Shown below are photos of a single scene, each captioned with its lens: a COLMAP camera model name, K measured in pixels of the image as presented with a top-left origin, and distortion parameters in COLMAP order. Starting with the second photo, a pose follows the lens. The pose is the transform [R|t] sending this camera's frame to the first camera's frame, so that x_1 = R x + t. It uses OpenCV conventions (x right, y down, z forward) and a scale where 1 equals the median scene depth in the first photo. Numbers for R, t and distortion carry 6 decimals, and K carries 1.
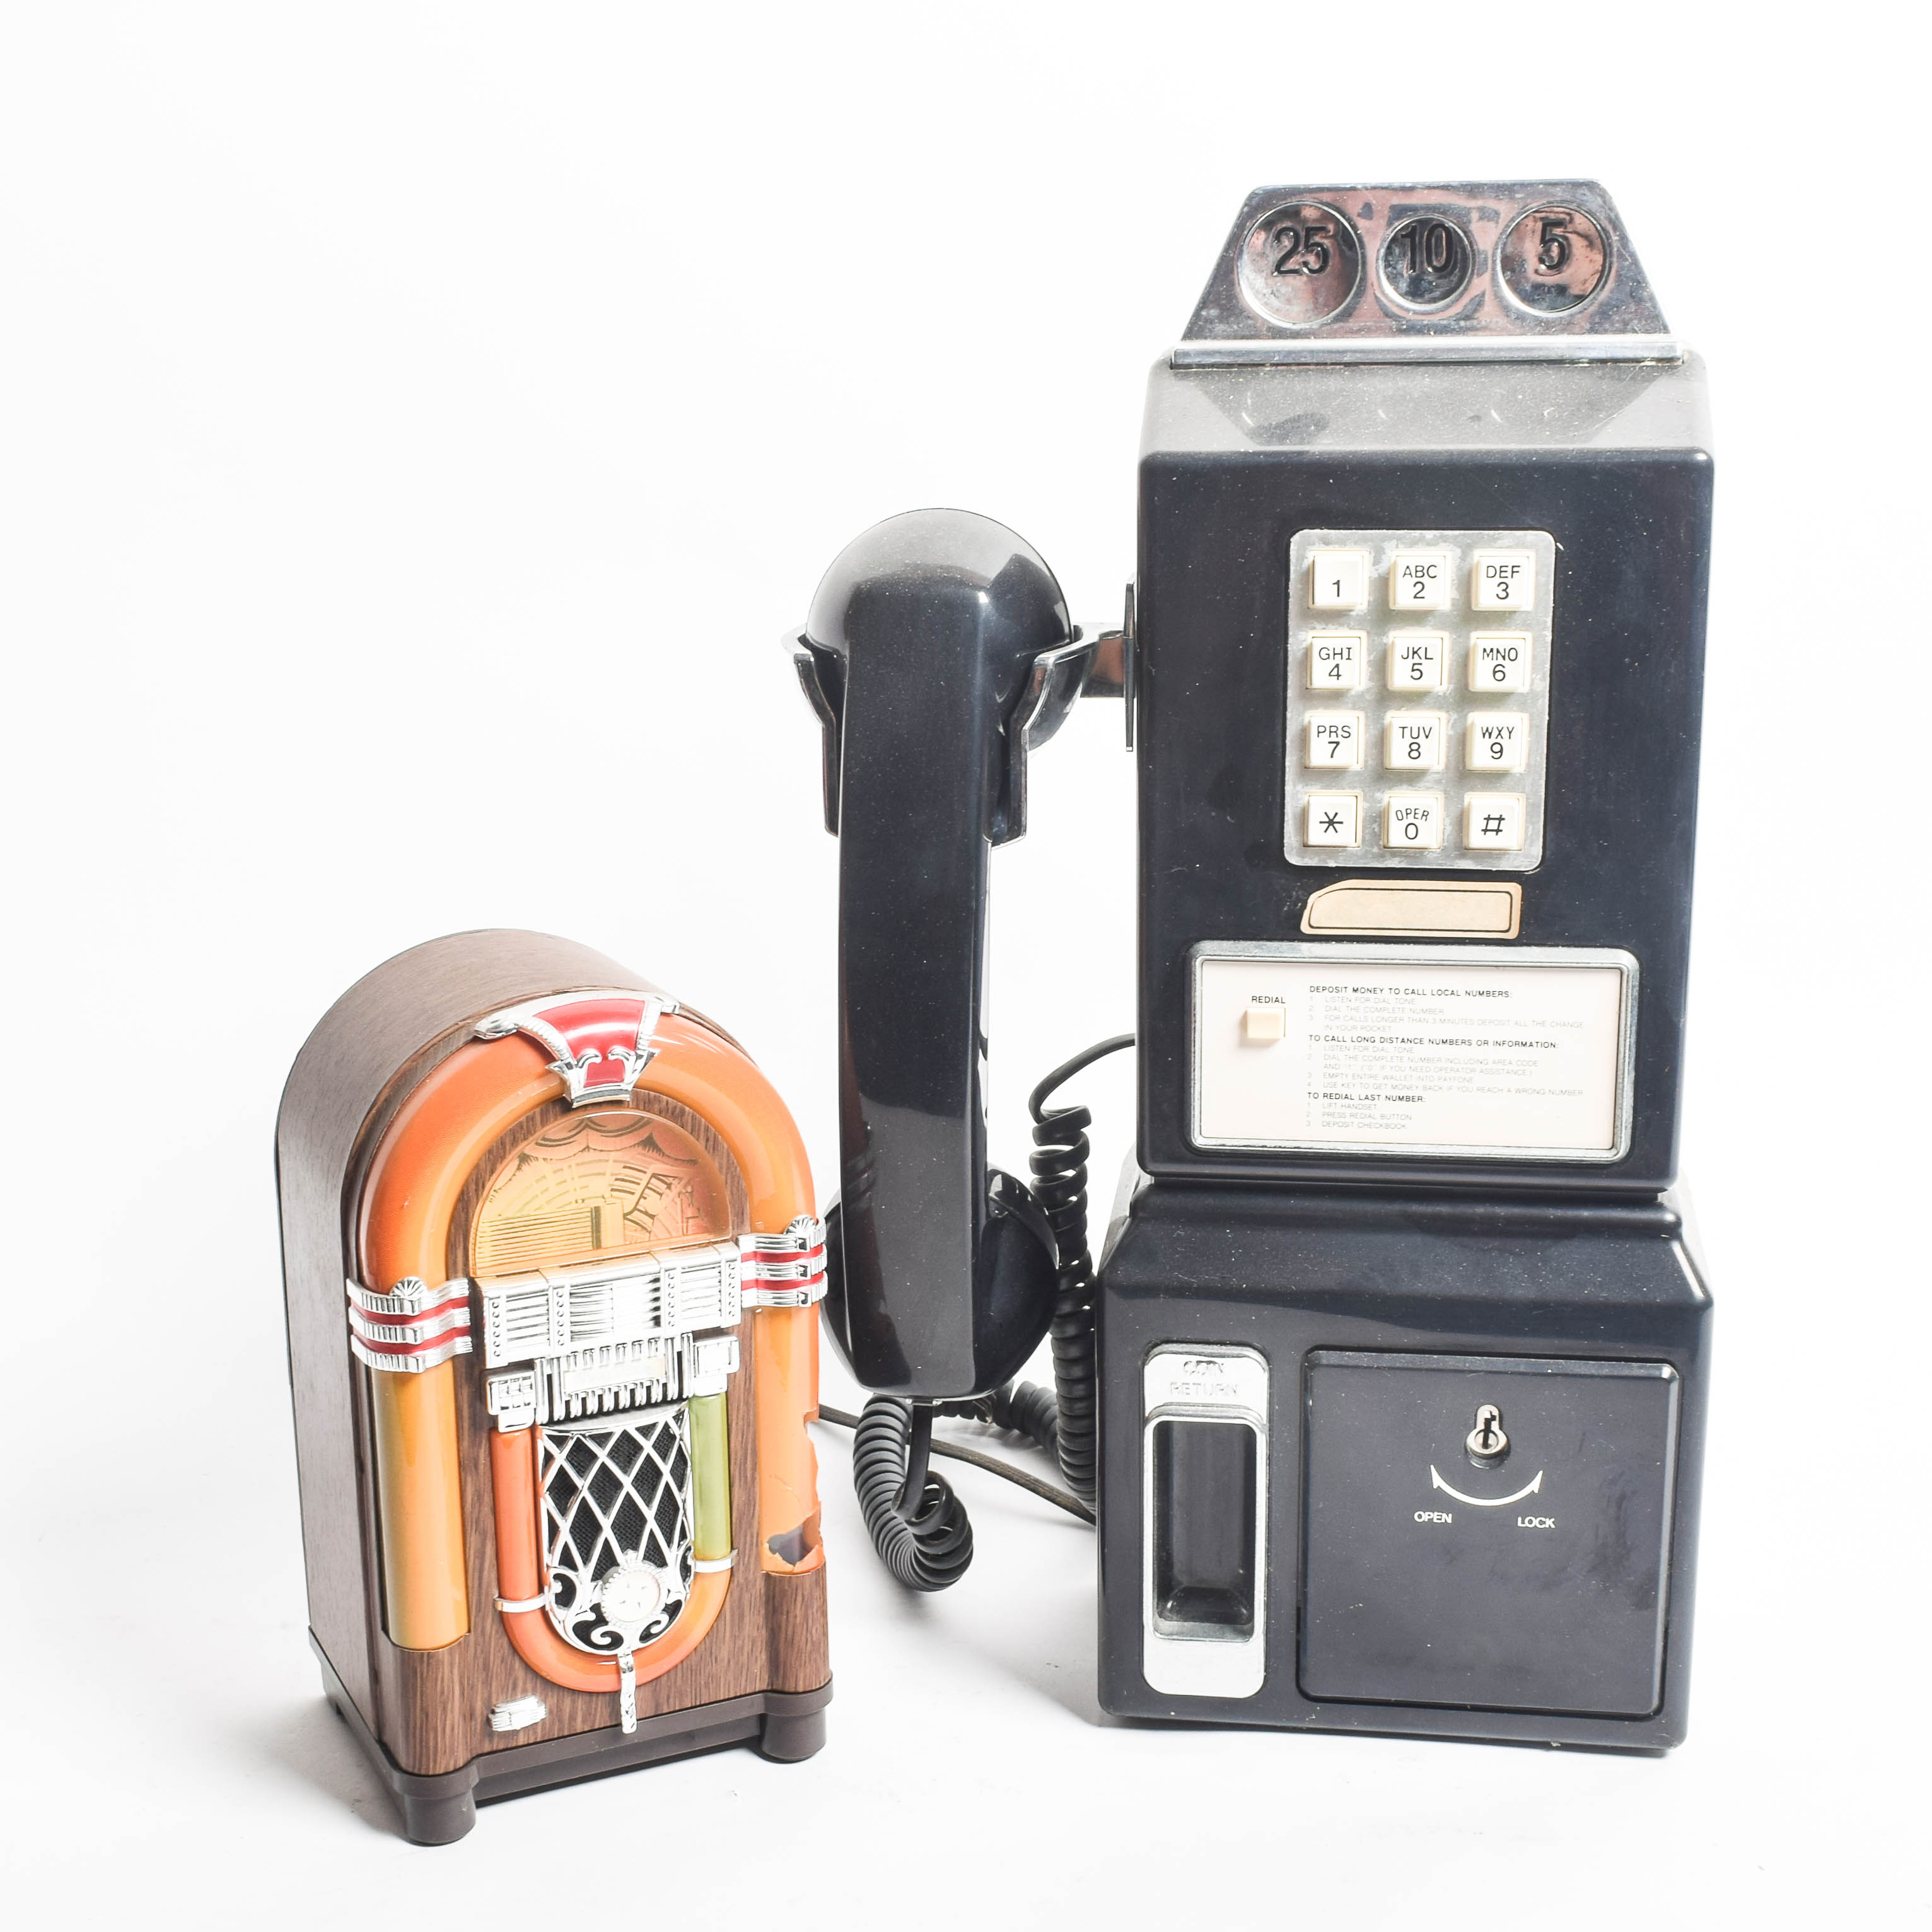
lens RADIAL K [[2986.9, 0, 966.0], [0, 2986.9, 966.0], [0, 0, 1]] dist [-0.006255, 0.037970]
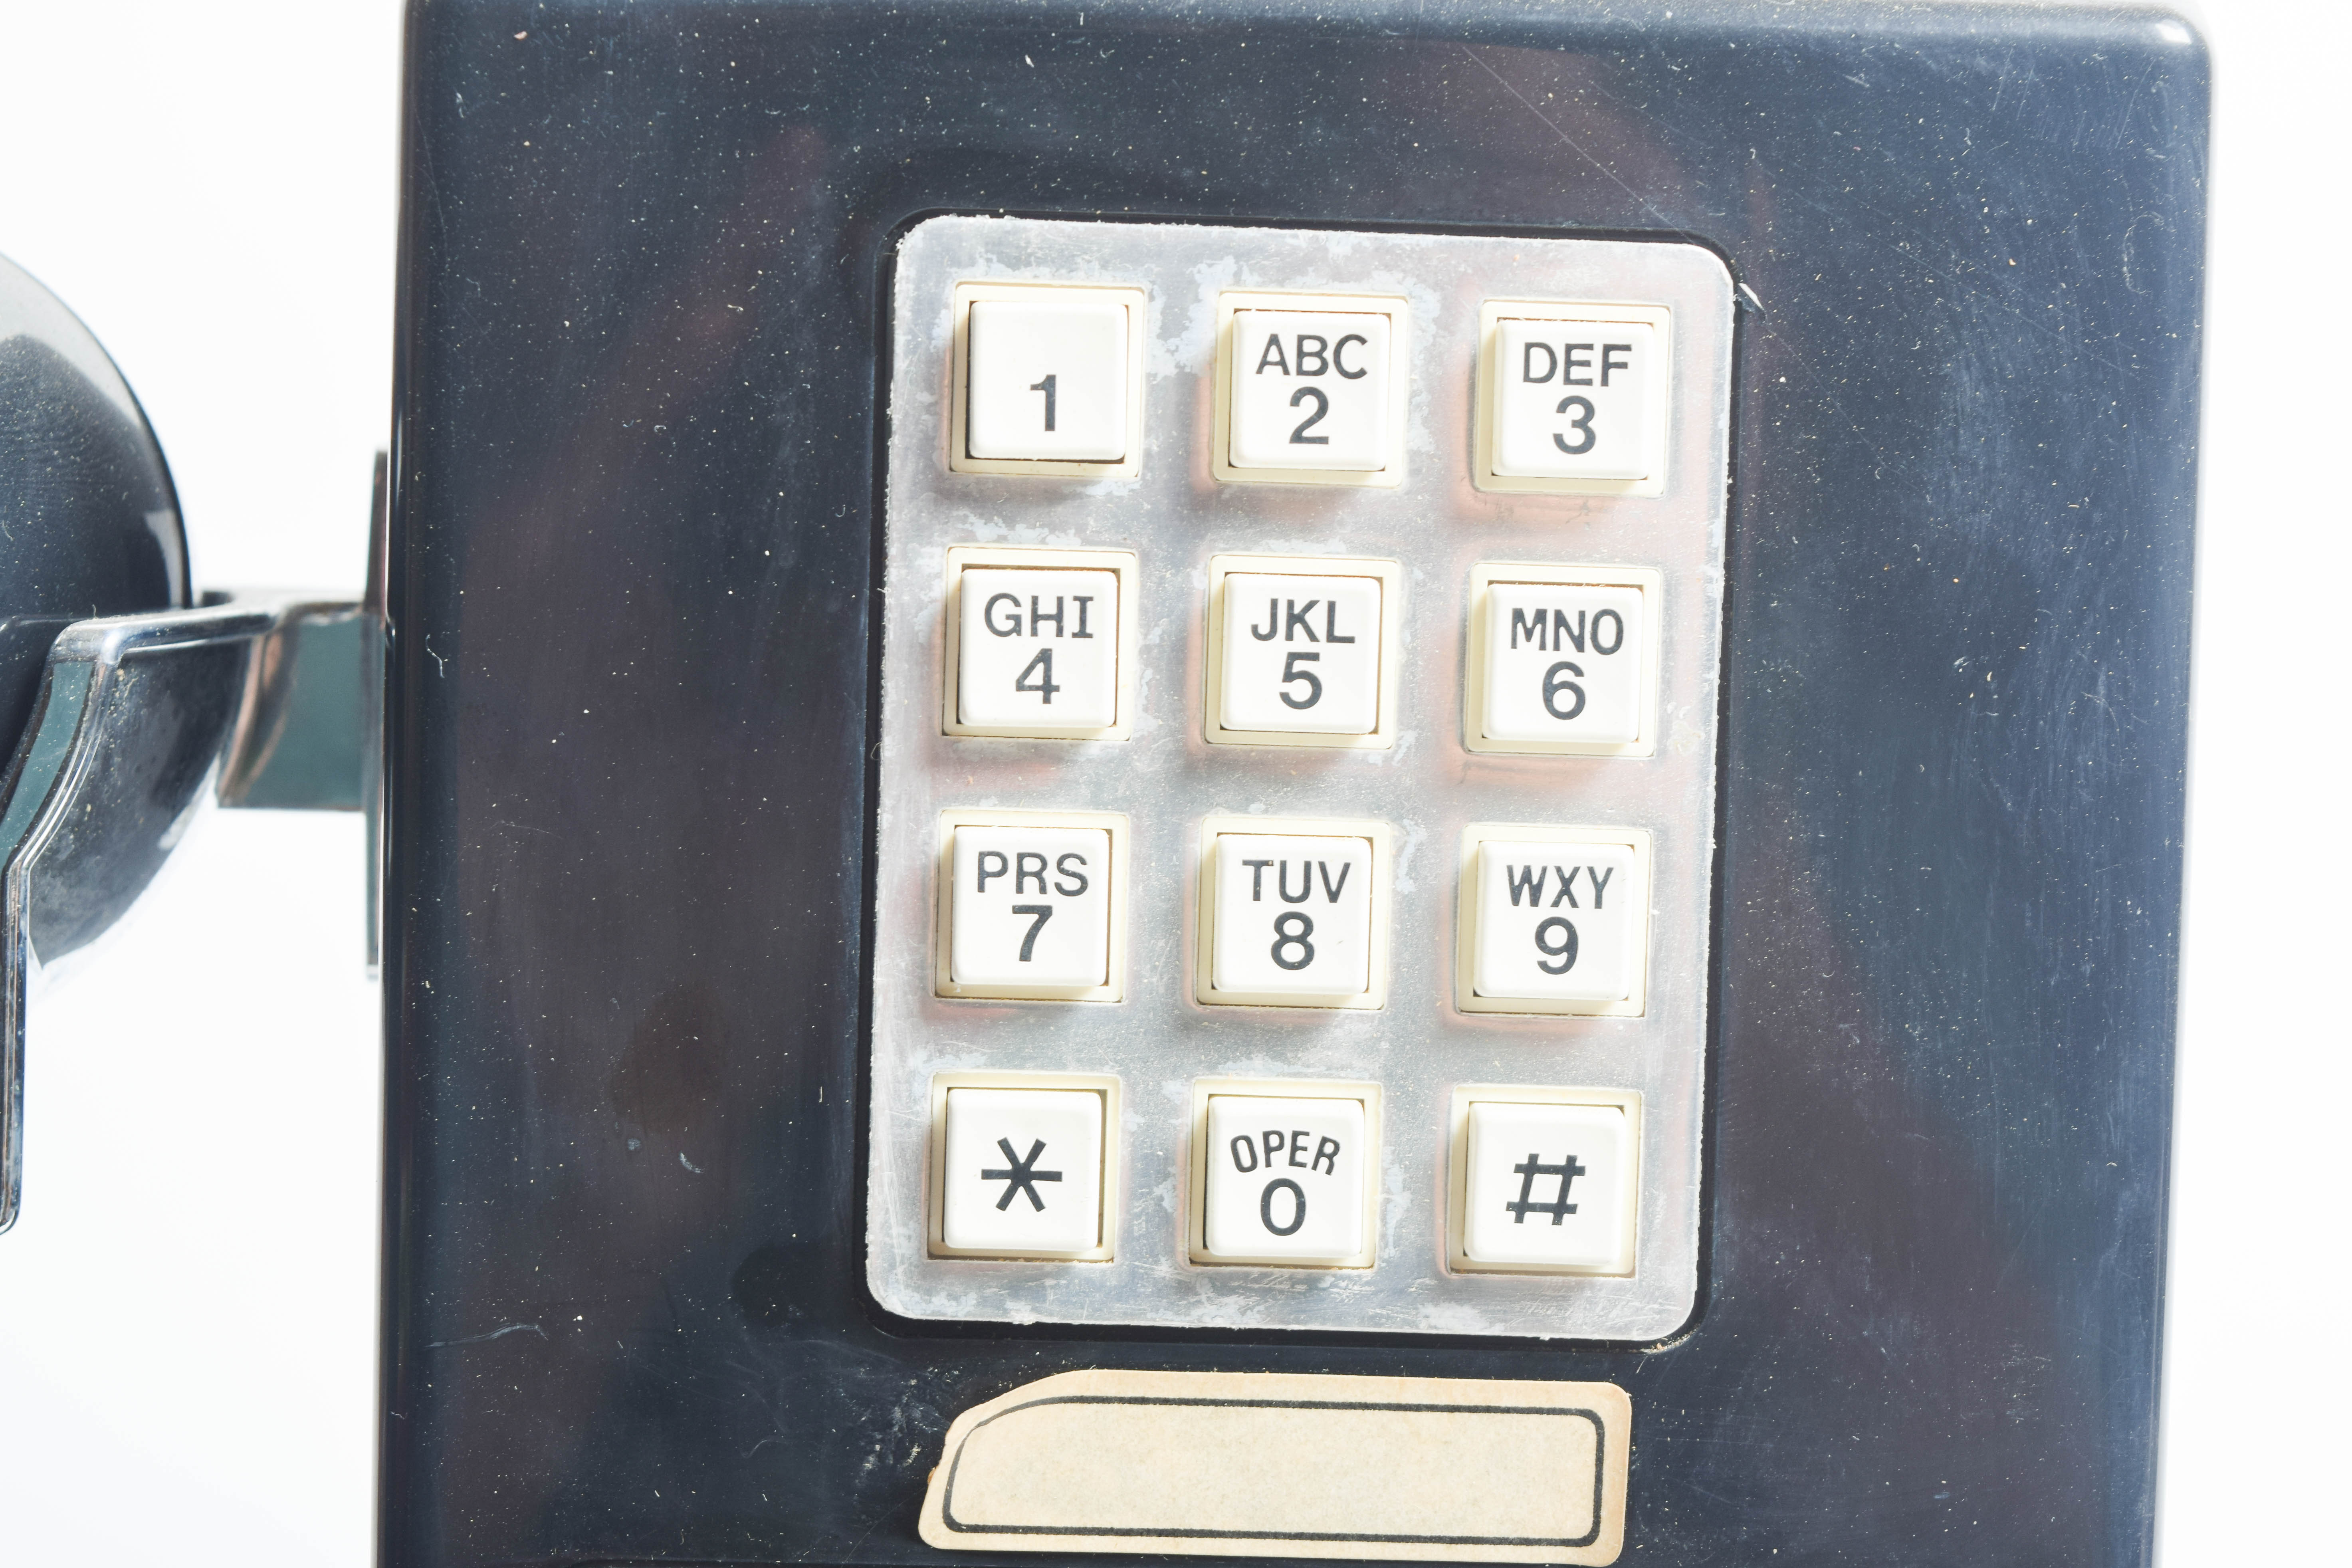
lens RADIAL K [[5562.5, 0, 1176.0], [0, 5562.5, 784.0], [0, 0, 1]] dist [-0.053722, -0.186984]
pose [[0.985192, 0.027292, 0.169270, 0.041508], [0.003858, 0.983471, -0.181026, 0.015233], [-0.171413, 0.178998, 0.968802, 0.447732]]
